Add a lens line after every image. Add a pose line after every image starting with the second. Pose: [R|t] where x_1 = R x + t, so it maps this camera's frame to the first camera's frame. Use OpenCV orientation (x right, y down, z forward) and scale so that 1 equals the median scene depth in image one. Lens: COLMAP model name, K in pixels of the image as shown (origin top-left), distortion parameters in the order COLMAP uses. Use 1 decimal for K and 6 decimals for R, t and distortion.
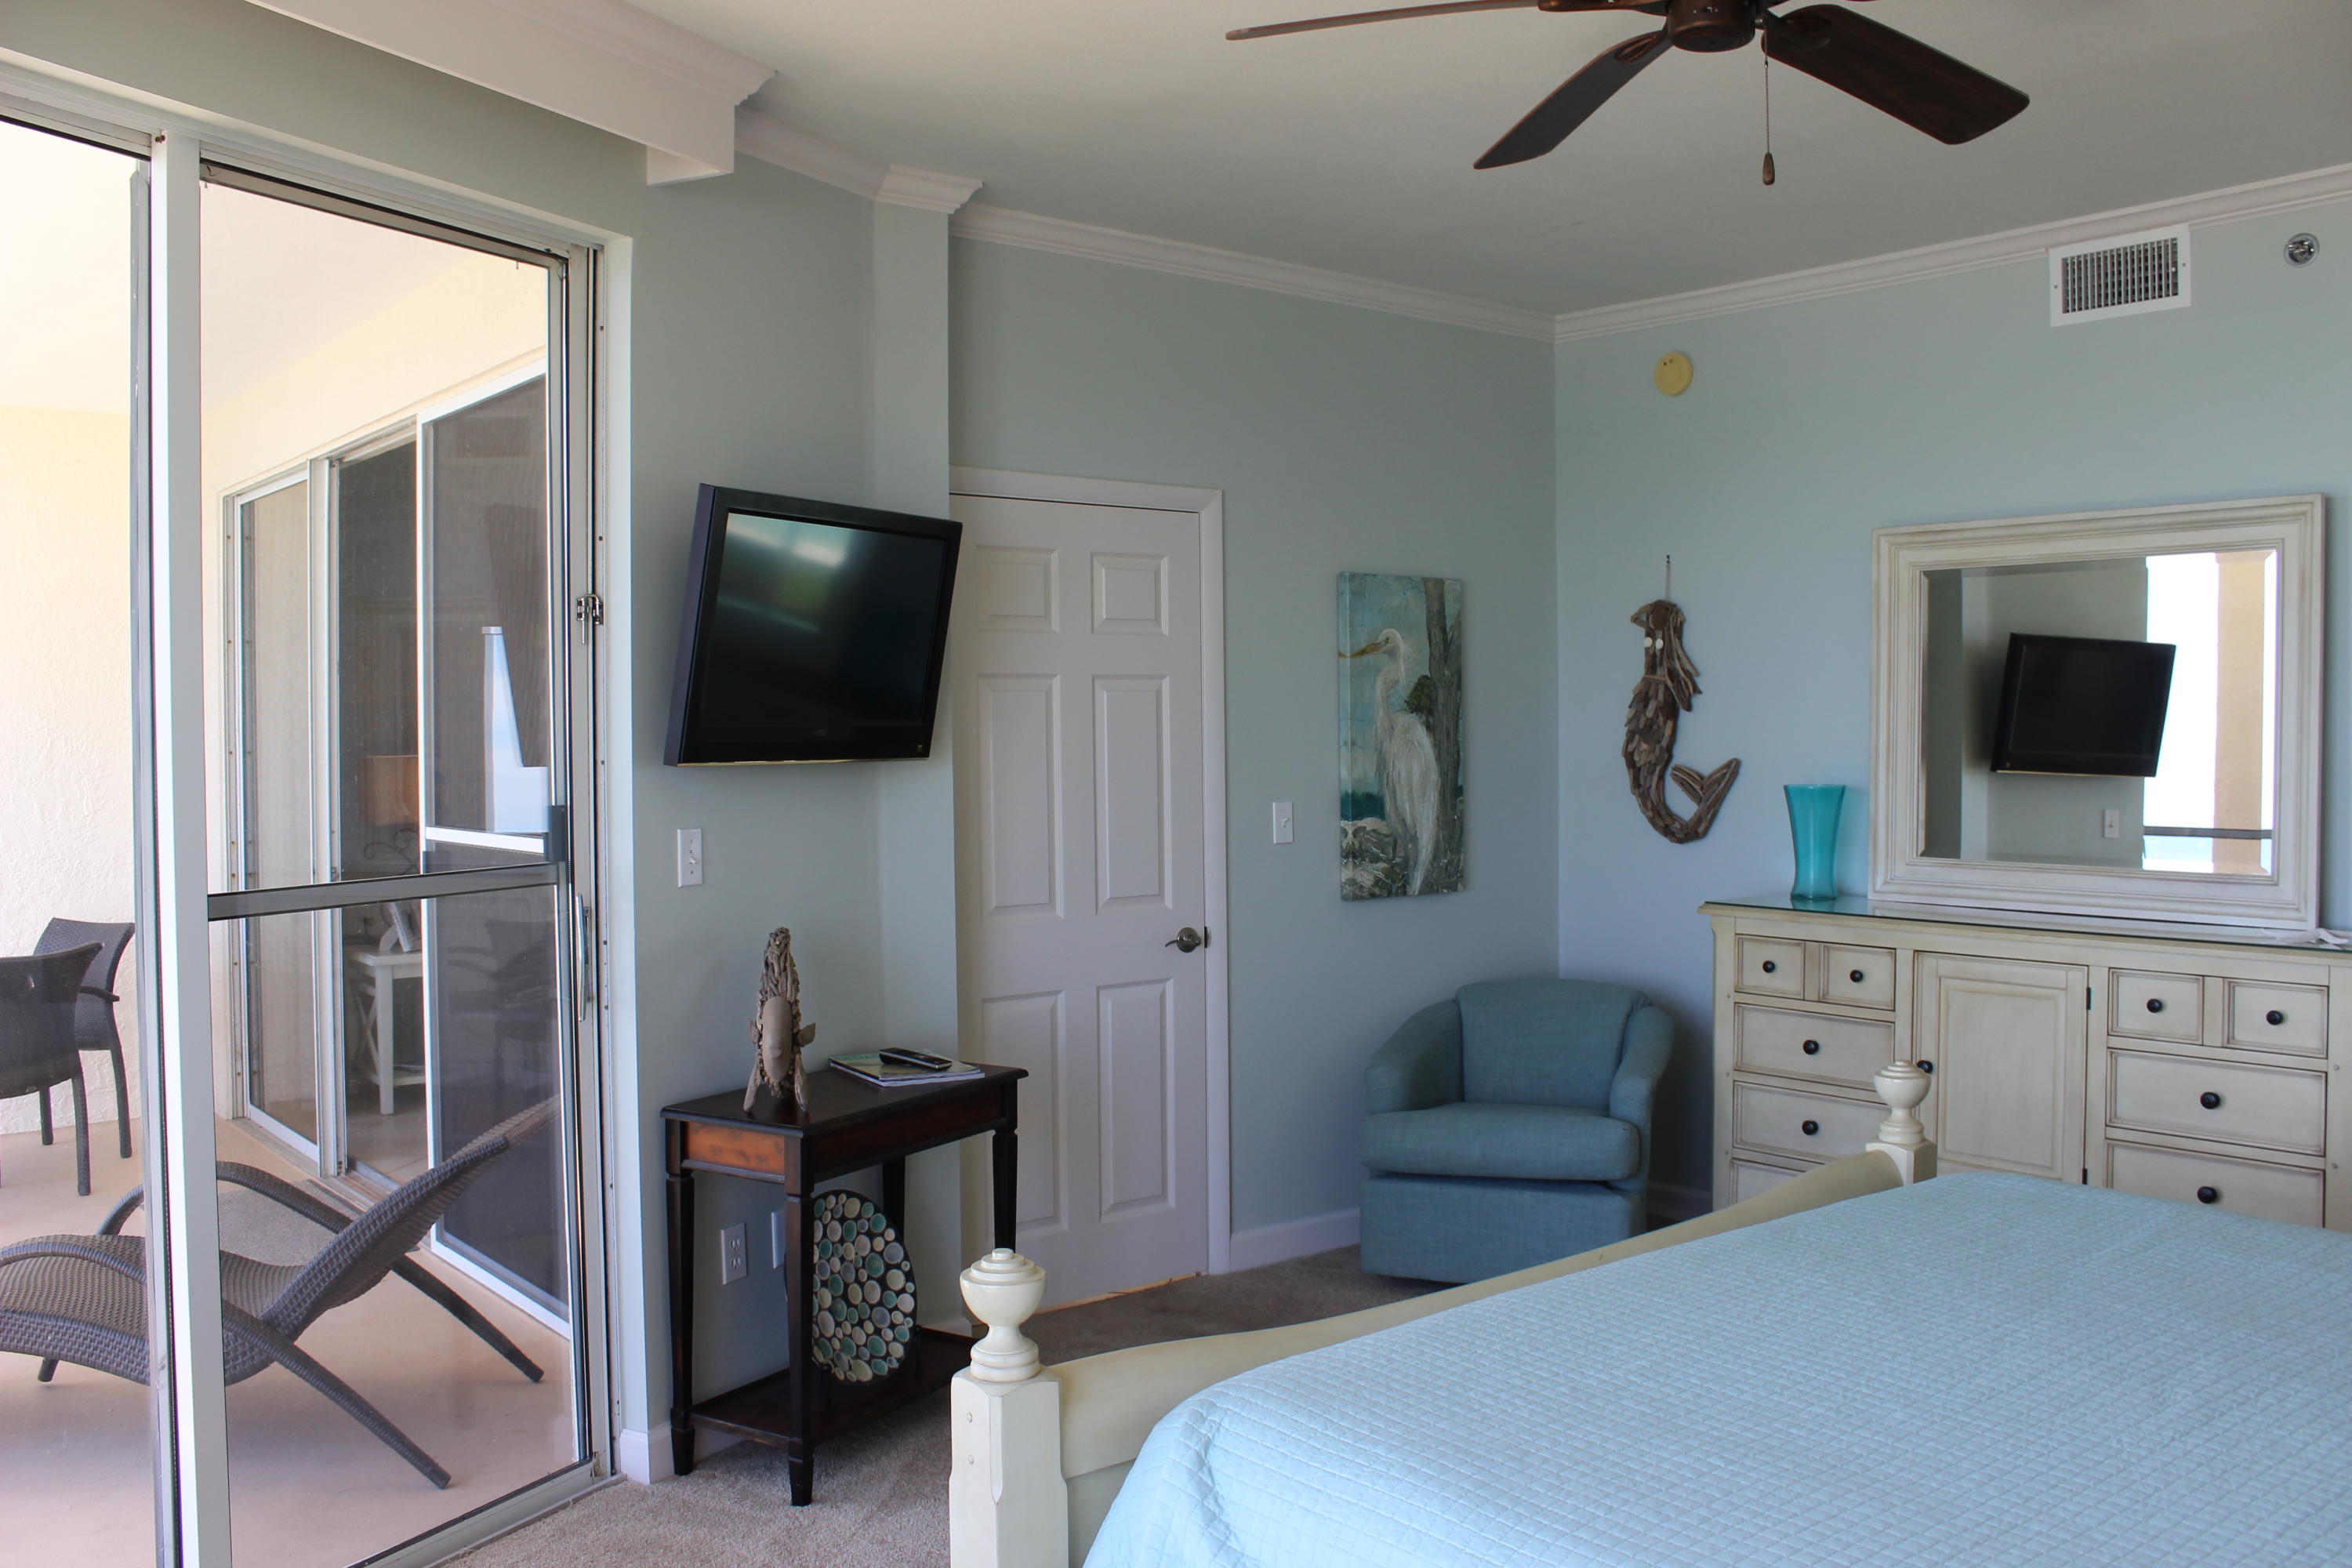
lens RADIAL K [[1978.9, 0, 1165.3], [0, 1978.9, 755.5], [0, 0, 1]] dist [-0.171334, 0.153968]
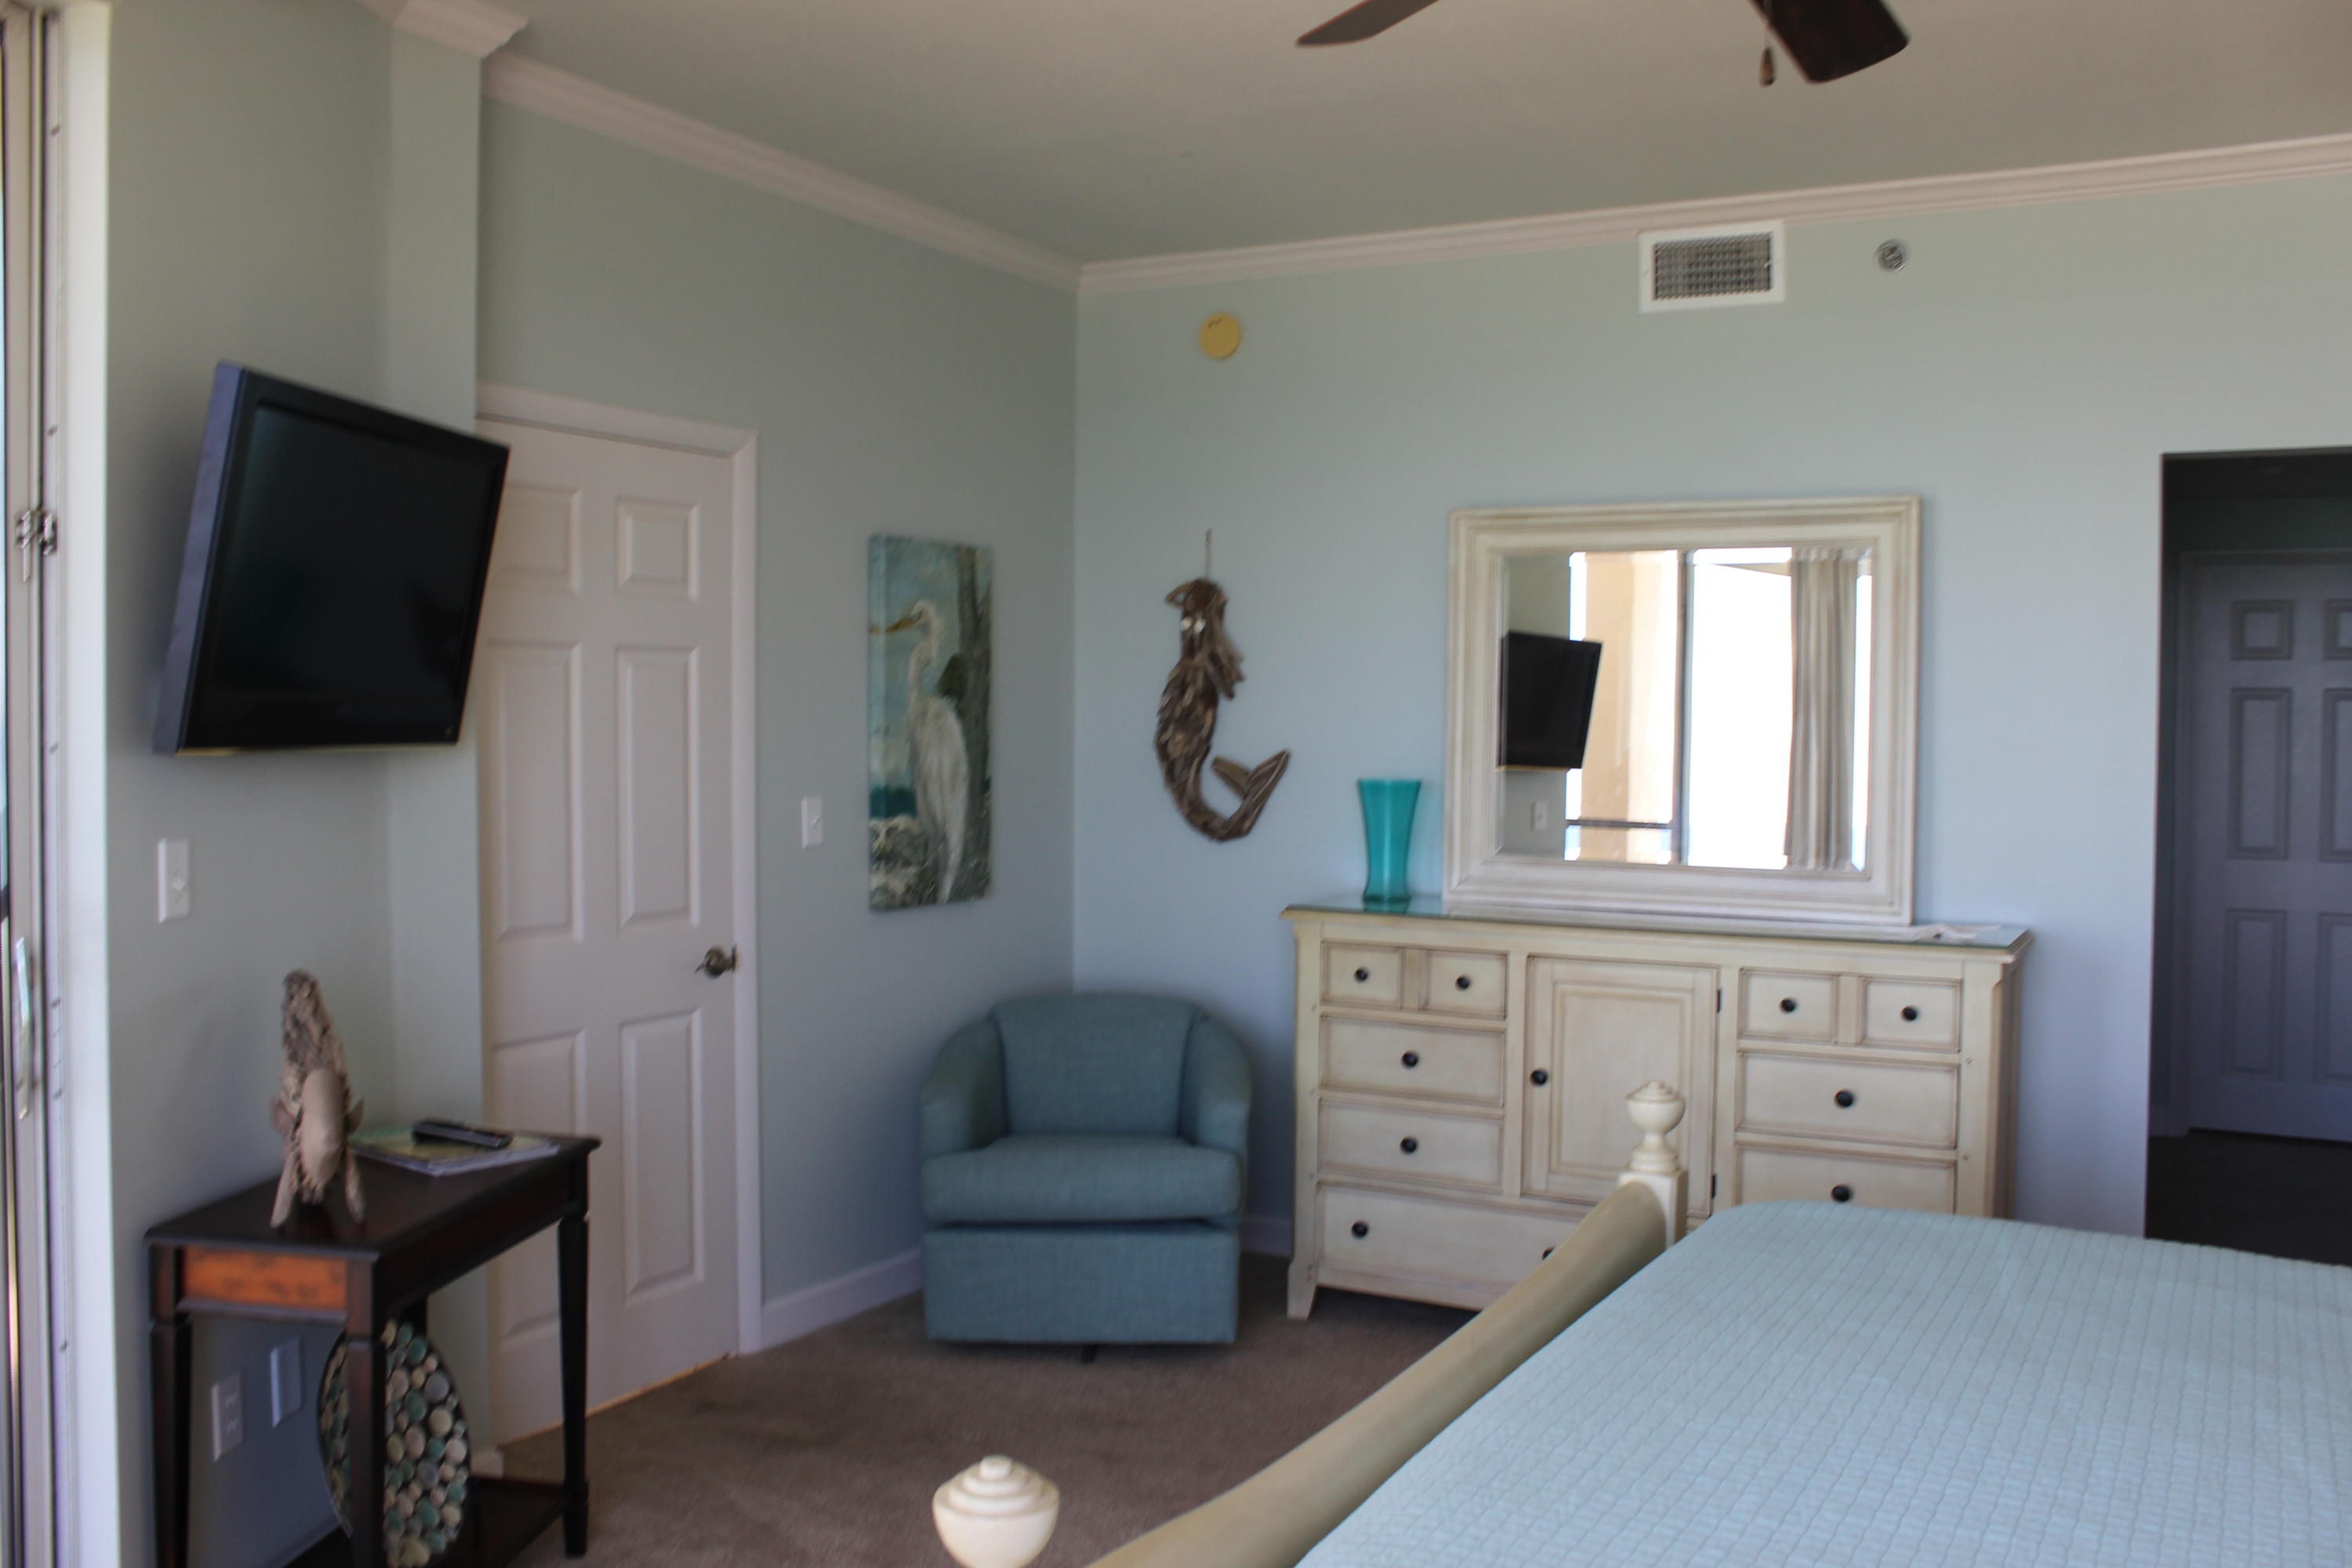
lens RADIAL K [[1978.9, 0, 1165.3], [0, 1978.9, 755.5], [0, 0, 1]] dist [-0.171334, 0.153968]
pose [[0.927063, 0.005050, 0.374871, -0.130485], [-0.007317, 0.999963, 0.004626, -0.000183], [-0.374833, -0.007031, 0.927066, 0.160377]]
